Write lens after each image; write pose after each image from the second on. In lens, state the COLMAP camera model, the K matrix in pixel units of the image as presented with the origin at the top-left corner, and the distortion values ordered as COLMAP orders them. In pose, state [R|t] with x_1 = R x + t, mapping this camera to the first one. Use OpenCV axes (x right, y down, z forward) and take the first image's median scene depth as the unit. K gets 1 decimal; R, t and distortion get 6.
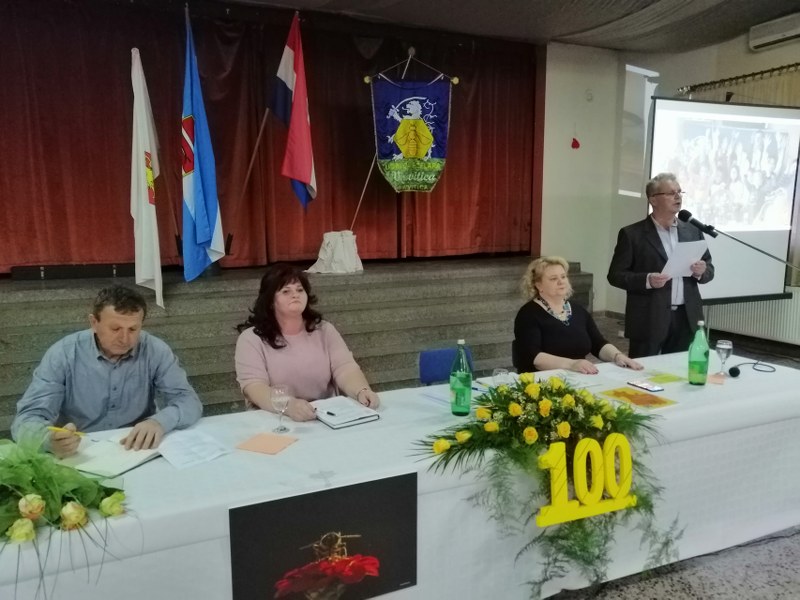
lens RADIAL K [[628.1, 0, 397.8], [0, 628.1, 302.2], [0, 0, 1]] dist [0.002340, 0.039220]
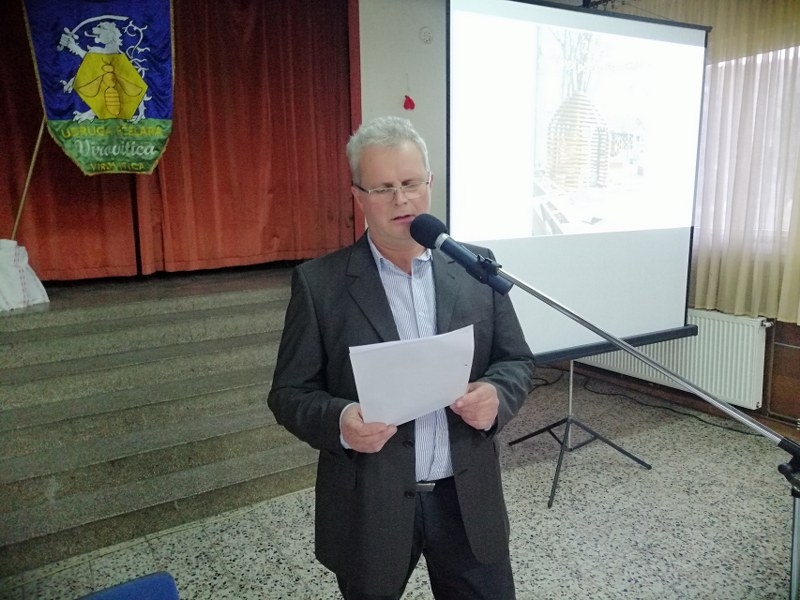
lens RADIAL K [[628.1, 0, 400.2], [0, 628.1, 295.2], [0, 0, 1]] dist [0.002340, 0.039220]
pose [[0.992407, -0.036478, 0.117462, 0.222749], [0.034333, 0.999206, 0.020233, -0.060834], [-0.118107, -0.016047, 0.992871, 0.356971]]
